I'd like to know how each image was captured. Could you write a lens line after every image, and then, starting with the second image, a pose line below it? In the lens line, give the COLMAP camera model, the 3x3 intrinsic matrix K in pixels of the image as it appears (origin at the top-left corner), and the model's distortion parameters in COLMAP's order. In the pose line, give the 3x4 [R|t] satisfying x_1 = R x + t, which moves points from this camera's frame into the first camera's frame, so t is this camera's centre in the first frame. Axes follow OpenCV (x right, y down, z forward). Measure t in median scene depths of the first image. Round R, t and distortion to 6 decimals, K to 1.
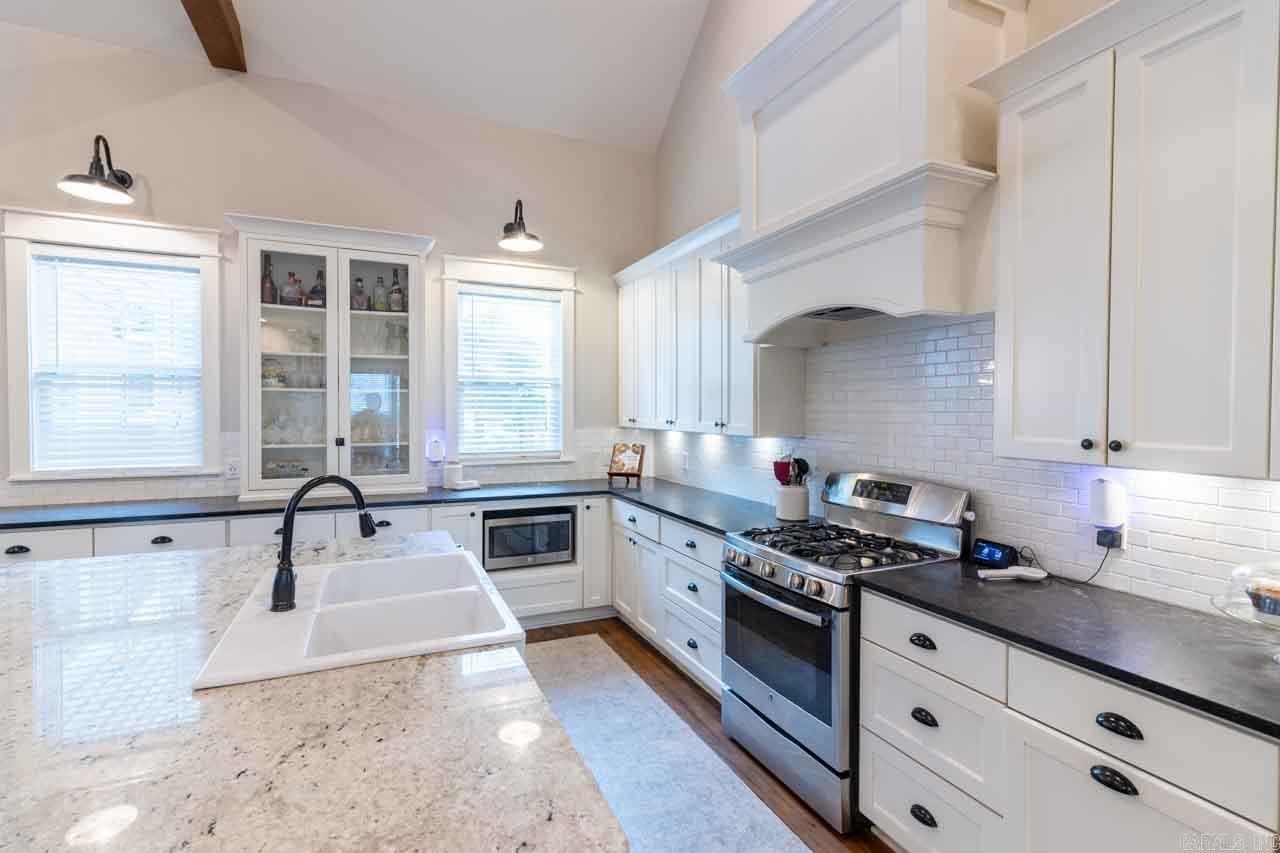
lens RADIAL K [[587.9, 0, 628.5], [0, 587.9, 419.9], [0, 0, 1]] dist [-0.001157, 0.002466]
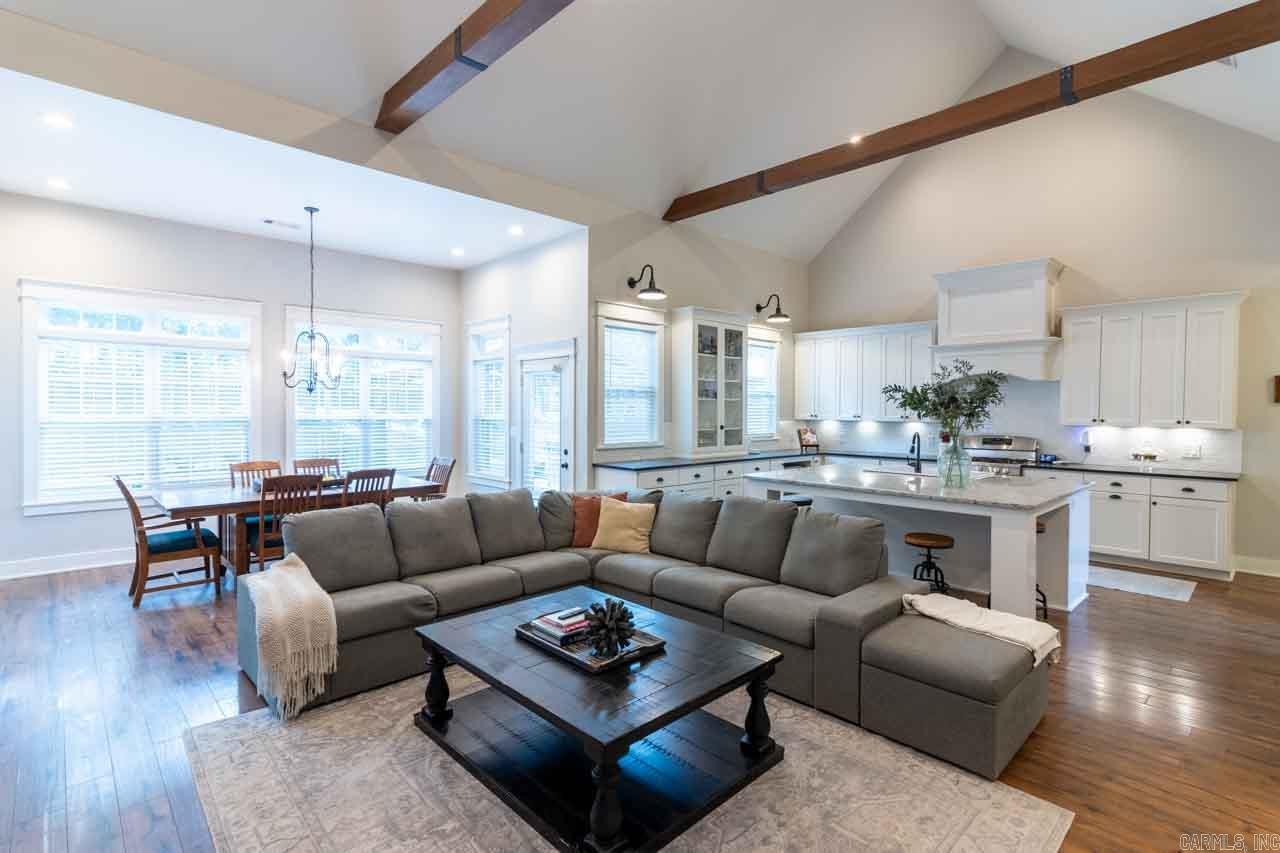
lens RADIAL K [[587.9, 0, 637.1], [0, 587.9, 421.3], [0, 0, 1]] dist [-0.001157, 0.002466]
pose [[0.946206, -0.004879, 0.323527, -1.398089], [0.003628, 0.999983, 0.004470, 0.009204], [-0.323544, -0.003056, 0.946208, -0.698882]]
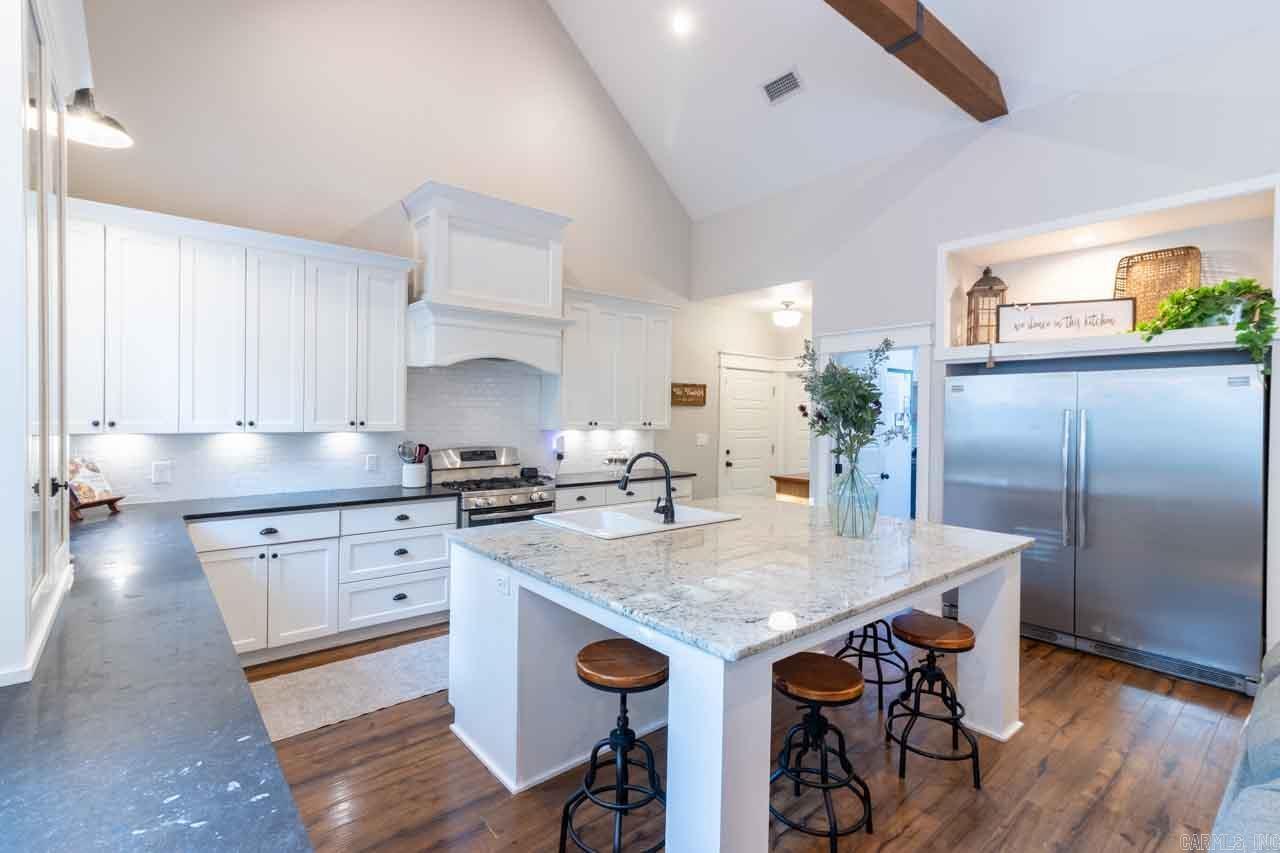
lens RADIAL K [[587.9, 0, 642.3], [0, 587.9, 423.7], [0, 0, 1]] dist [-0.001157, 0.002466]
pose [[-0.287731, -0.006693, 0.957688, -1.067007], [0.019635, 0.999724, 0.012886, 0.004140], [-0.957510, 0.022512, -0.287520, 0.739104]]
